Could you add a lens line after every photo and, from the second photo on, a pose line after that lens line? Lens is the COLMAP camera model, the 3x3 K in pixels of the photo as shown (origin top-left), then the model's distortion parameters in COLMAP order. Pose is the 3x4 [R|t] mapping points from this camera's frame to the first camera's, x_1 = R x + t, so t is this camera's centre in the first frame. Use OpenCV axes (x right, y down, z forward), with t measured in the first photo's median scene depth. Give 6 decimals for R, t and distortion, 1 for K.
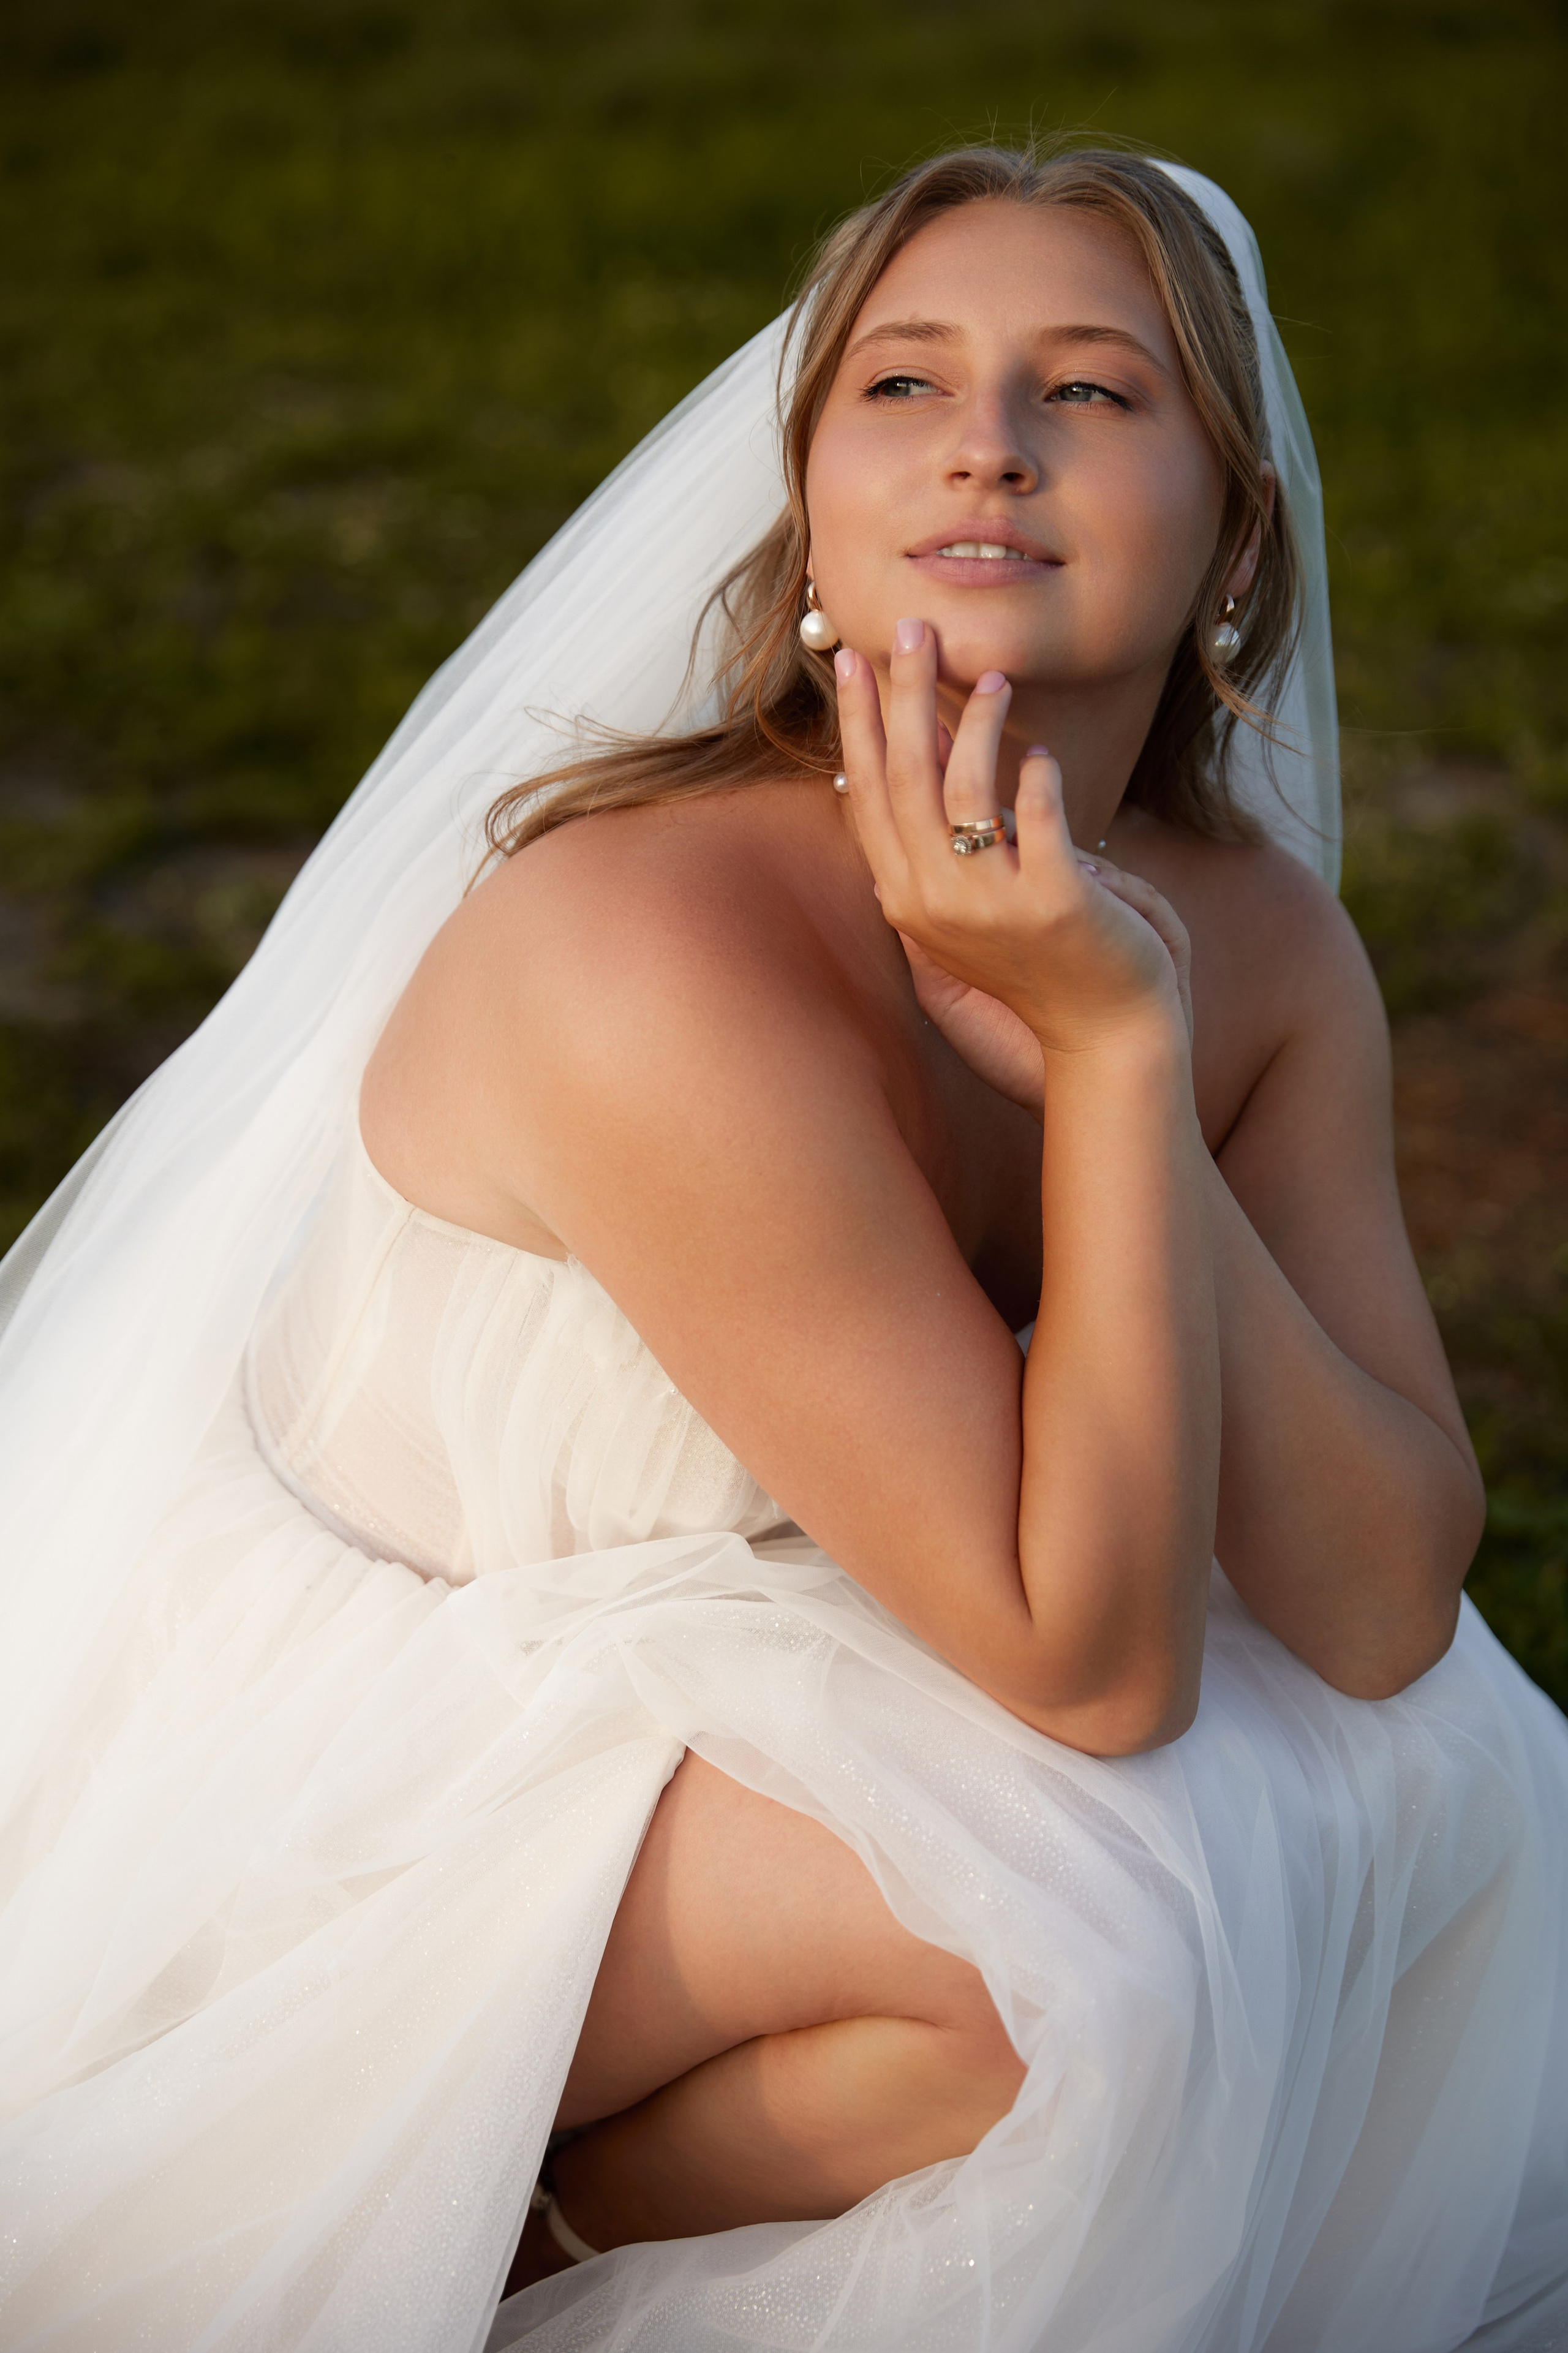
lens RADIAL K [[4690.4, 0, 780.0], [0, 4690.4, 1173.9], [0, 0, 1]] dist [-0.048809, 0.000000]
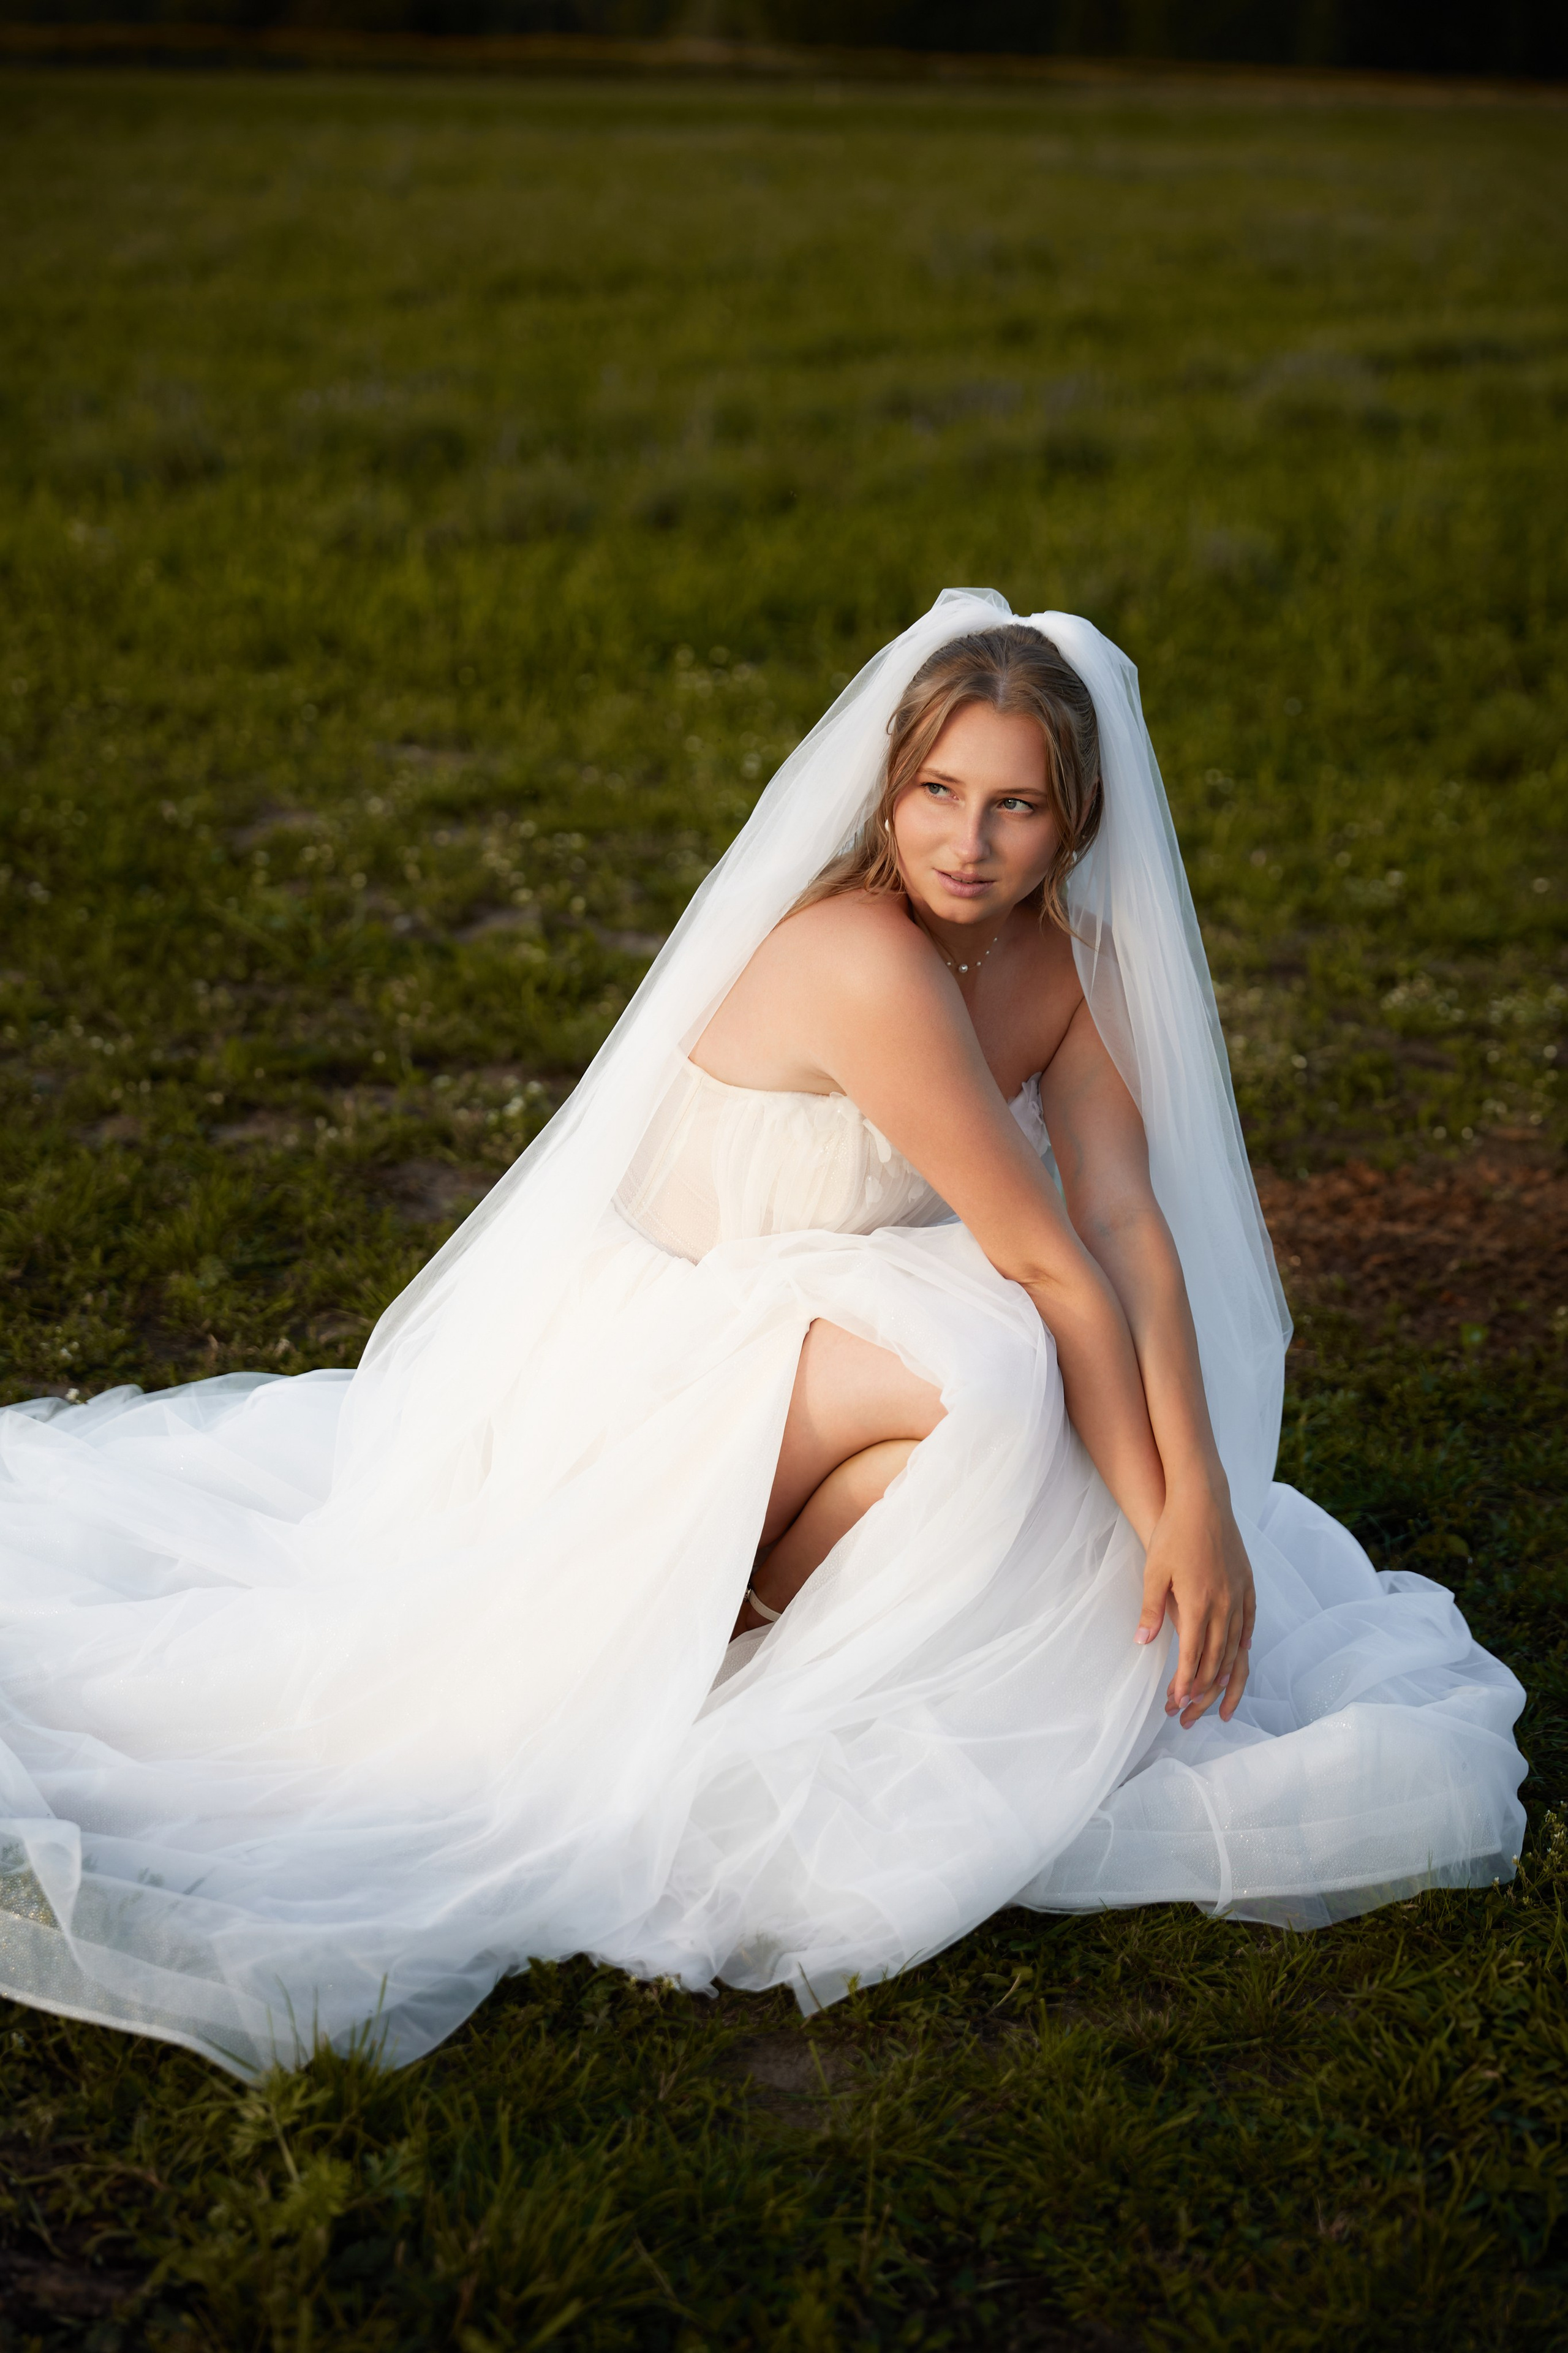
lens RADIAL K [[4690.4, 0, 780.6], [0, 4690.4, 1175.8], [0, 0, 1]] dist [-0.048809, 0.000000]
pose [[0.999933, -0.011578, -0.000232, -0.008003], [0.011525, 0.996879, -0.078099, 0.045979], [0.001136, 0.078091, 0.996946, -0.245800]]
